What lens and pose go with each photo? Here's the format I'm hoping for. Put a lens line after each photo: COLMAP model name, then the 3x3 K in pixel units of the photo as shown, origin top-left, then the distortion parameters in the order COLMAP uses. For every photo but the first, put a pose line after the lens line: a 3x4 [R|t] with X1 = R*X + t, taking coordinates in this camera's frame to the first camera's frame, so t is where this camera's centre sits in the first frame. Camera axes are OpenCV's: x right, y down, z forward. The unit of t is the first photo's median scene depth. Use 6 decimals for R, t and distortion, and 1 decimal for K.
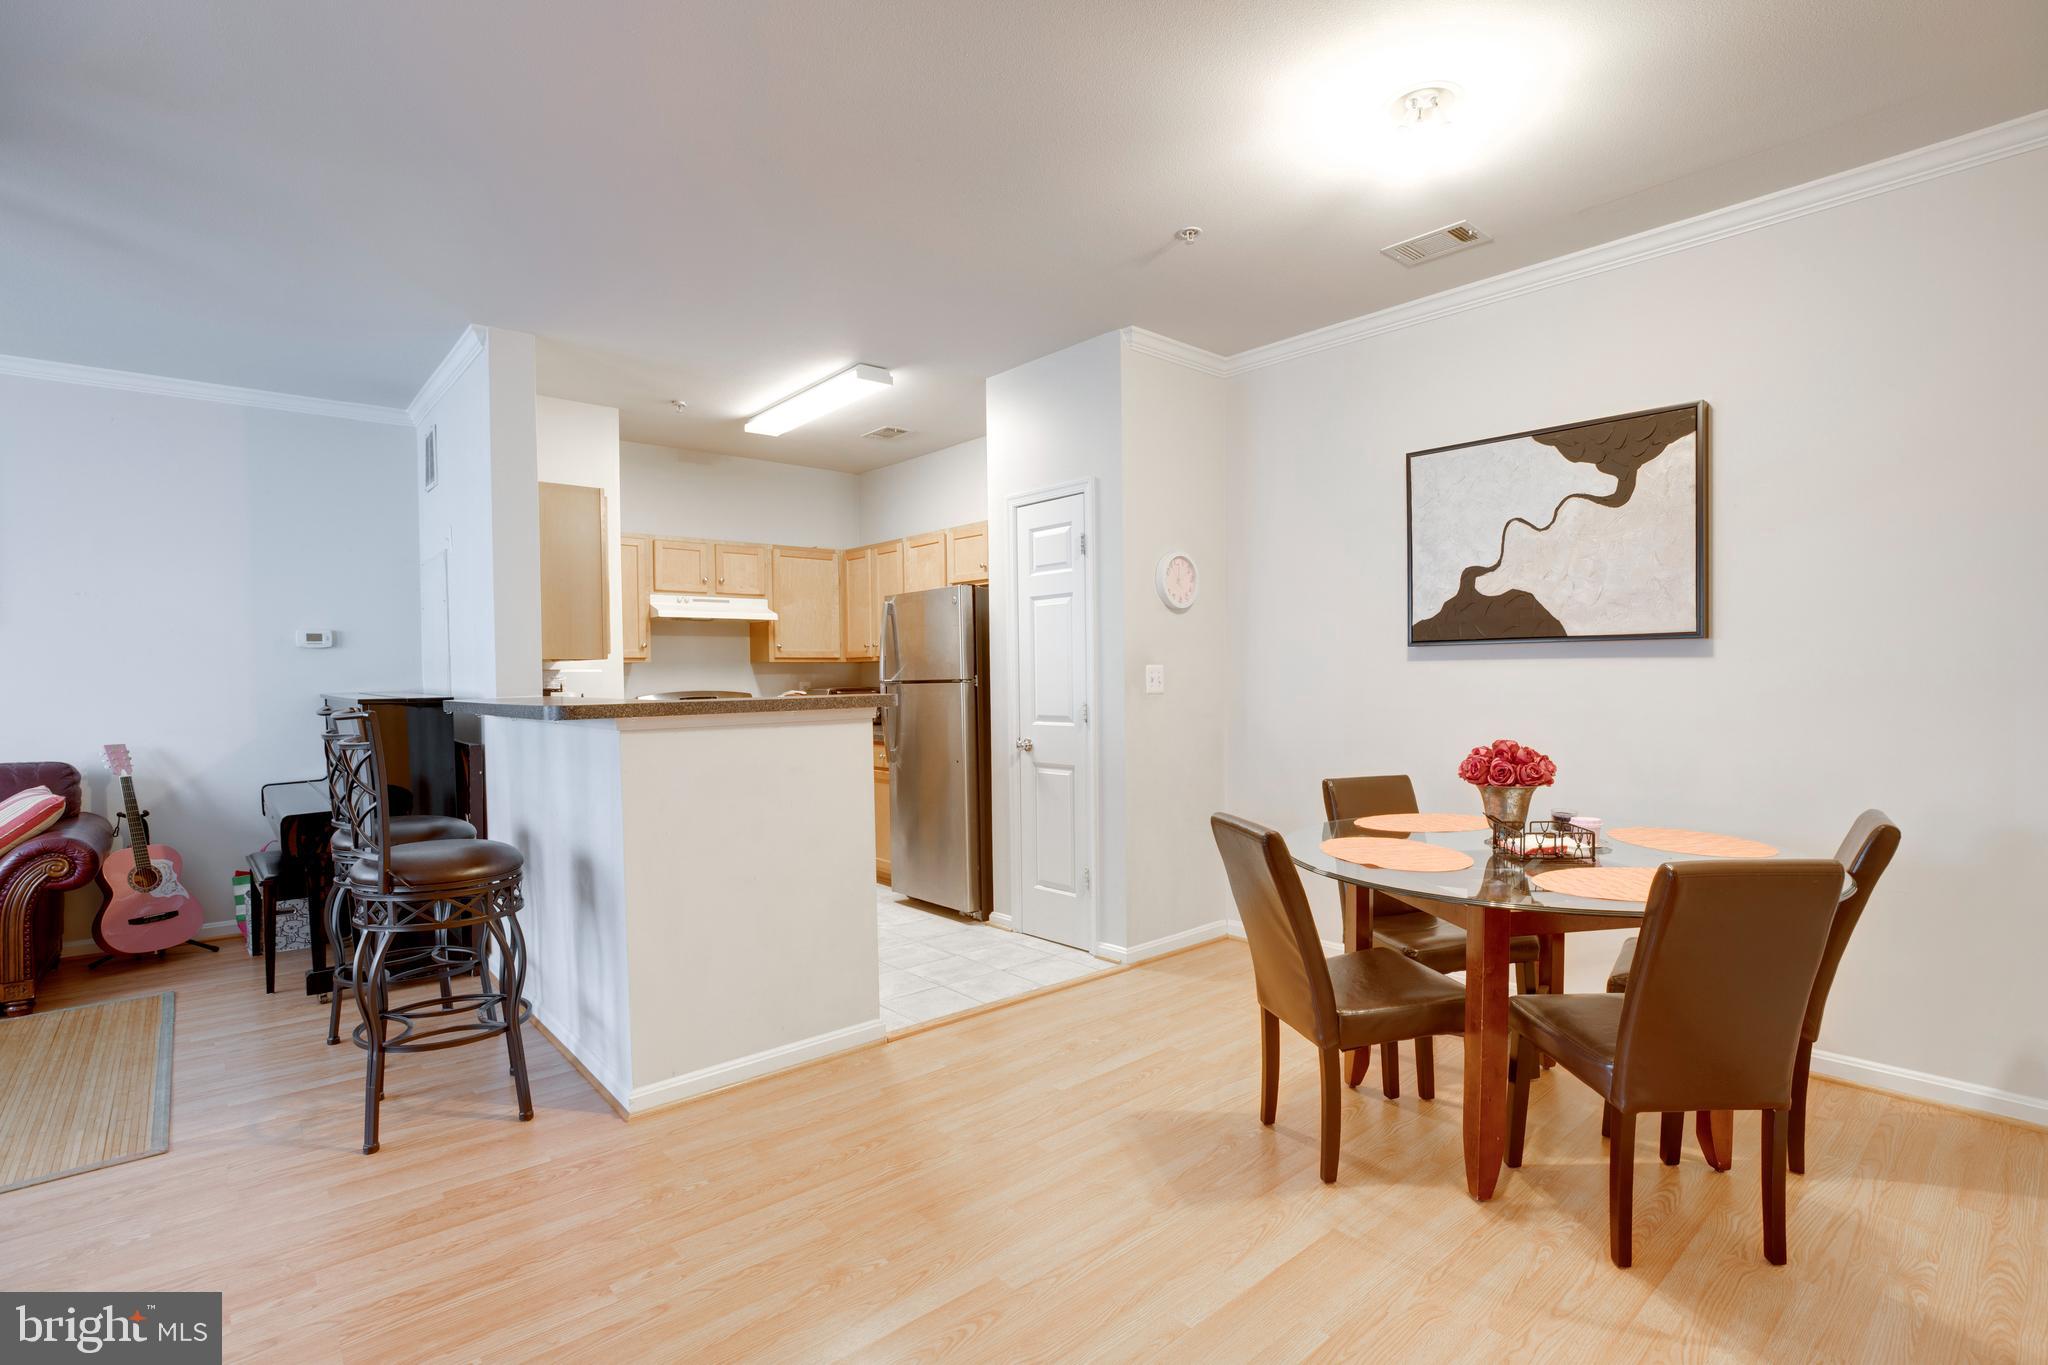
lens RADIAL K [[957.7, 0, 1034.8], [0, 957.7, 715.0], [0, 0, 1]] dist [-0.044404, 0.013027]
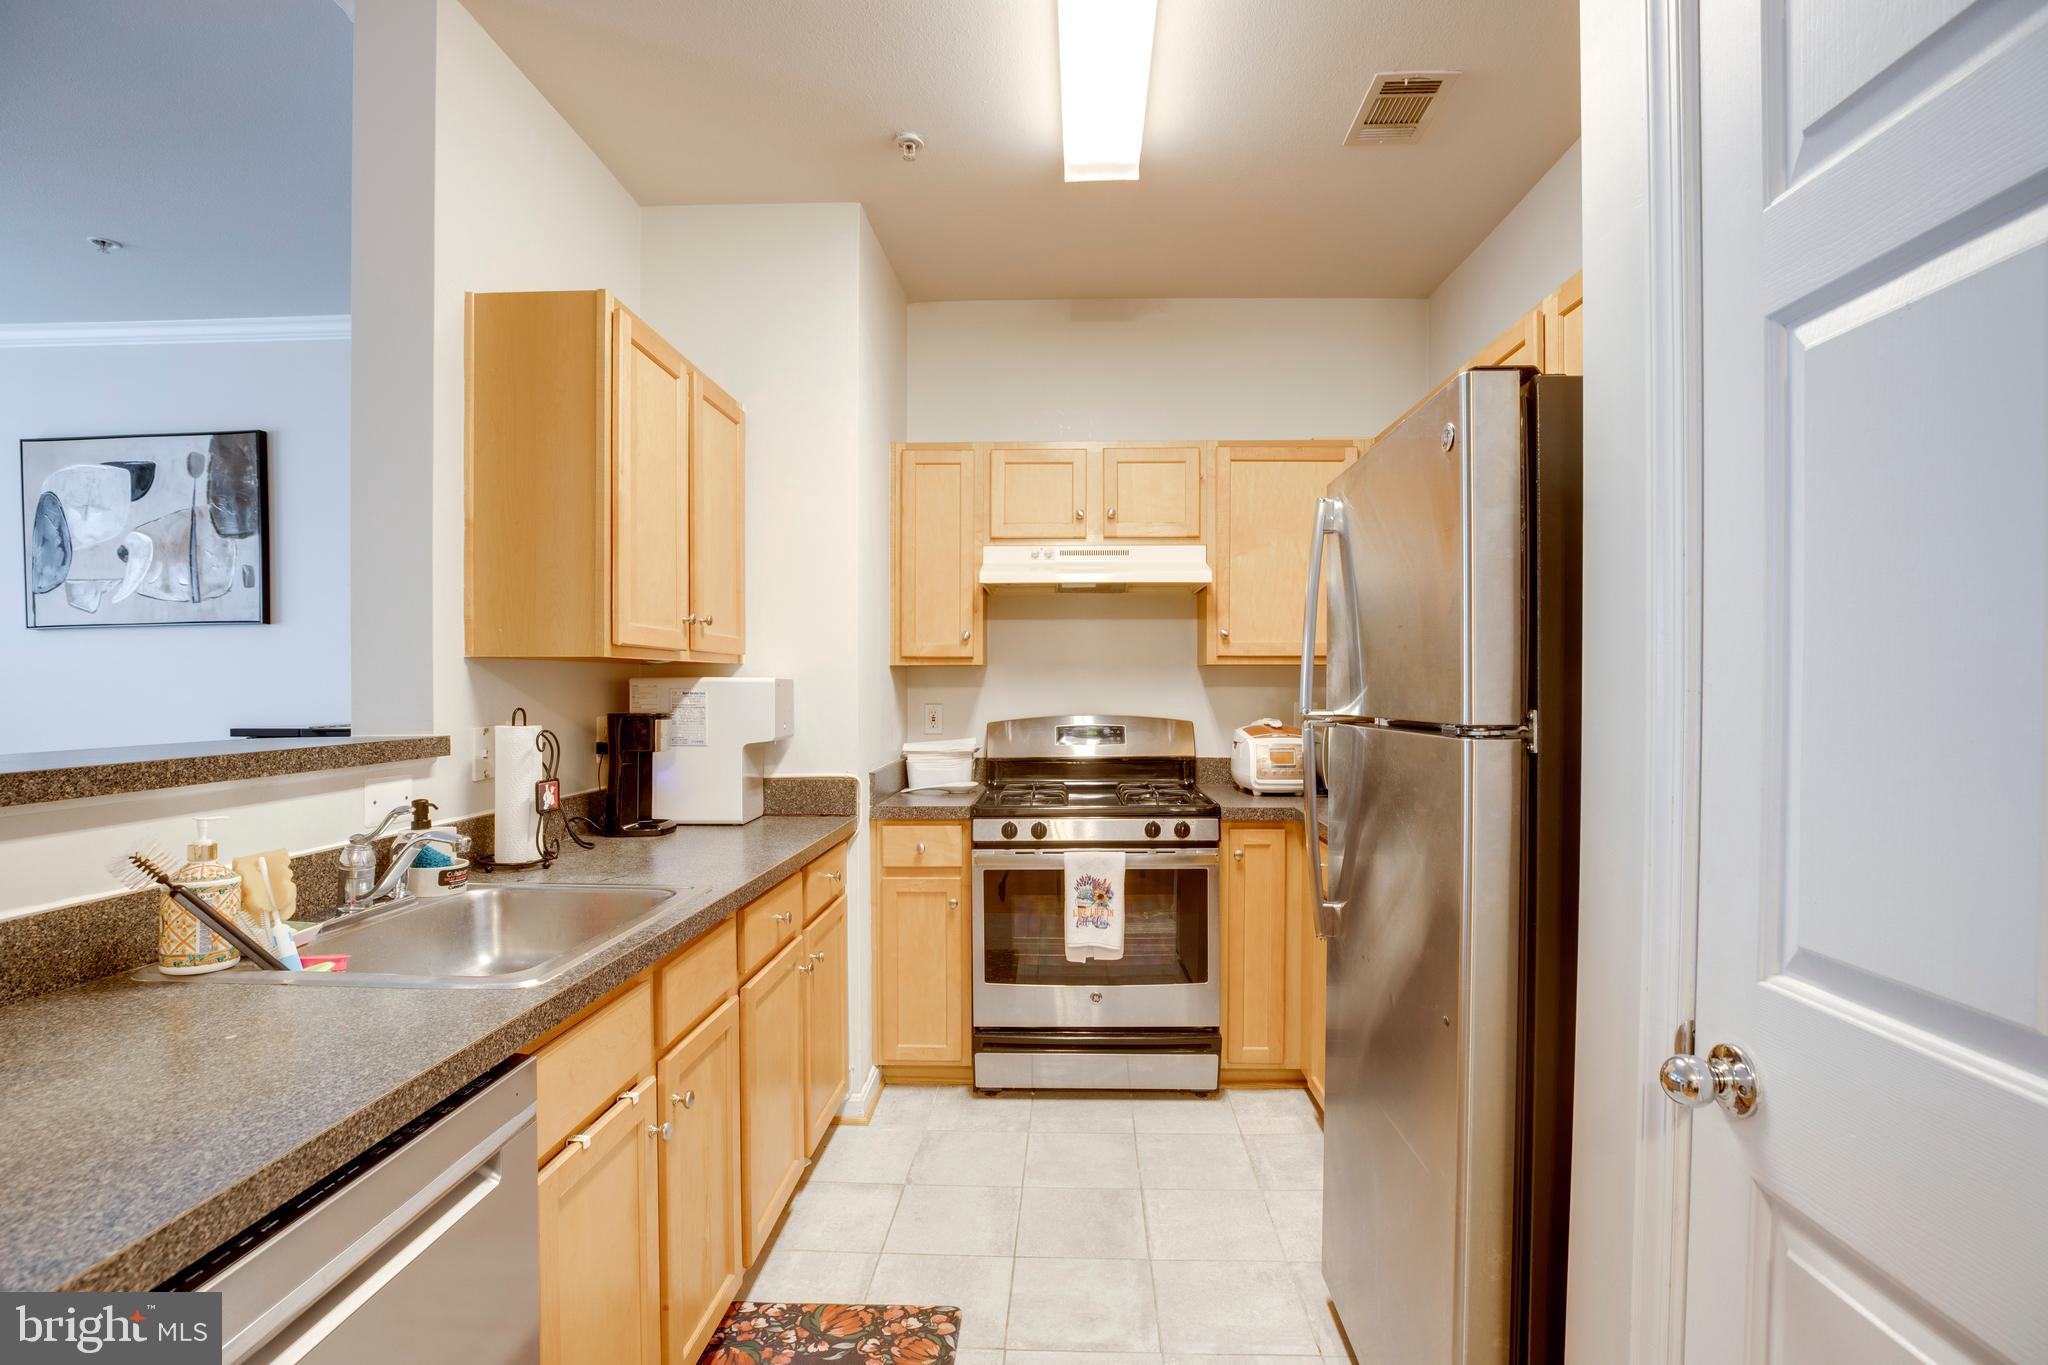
lens RADIAL K [[957.7, 0, 1030.7], [0, 957.7, 697.0], [0, 0, 1]] dist [-0.044404, 0.013027]
pose [[0.722812, 0.020961, -0.690726, 0.020386], [-0.036819, 0.999288, -0.008205, -0.043476], [0.690063, 0.031363, 0.723070, 0.816023]]
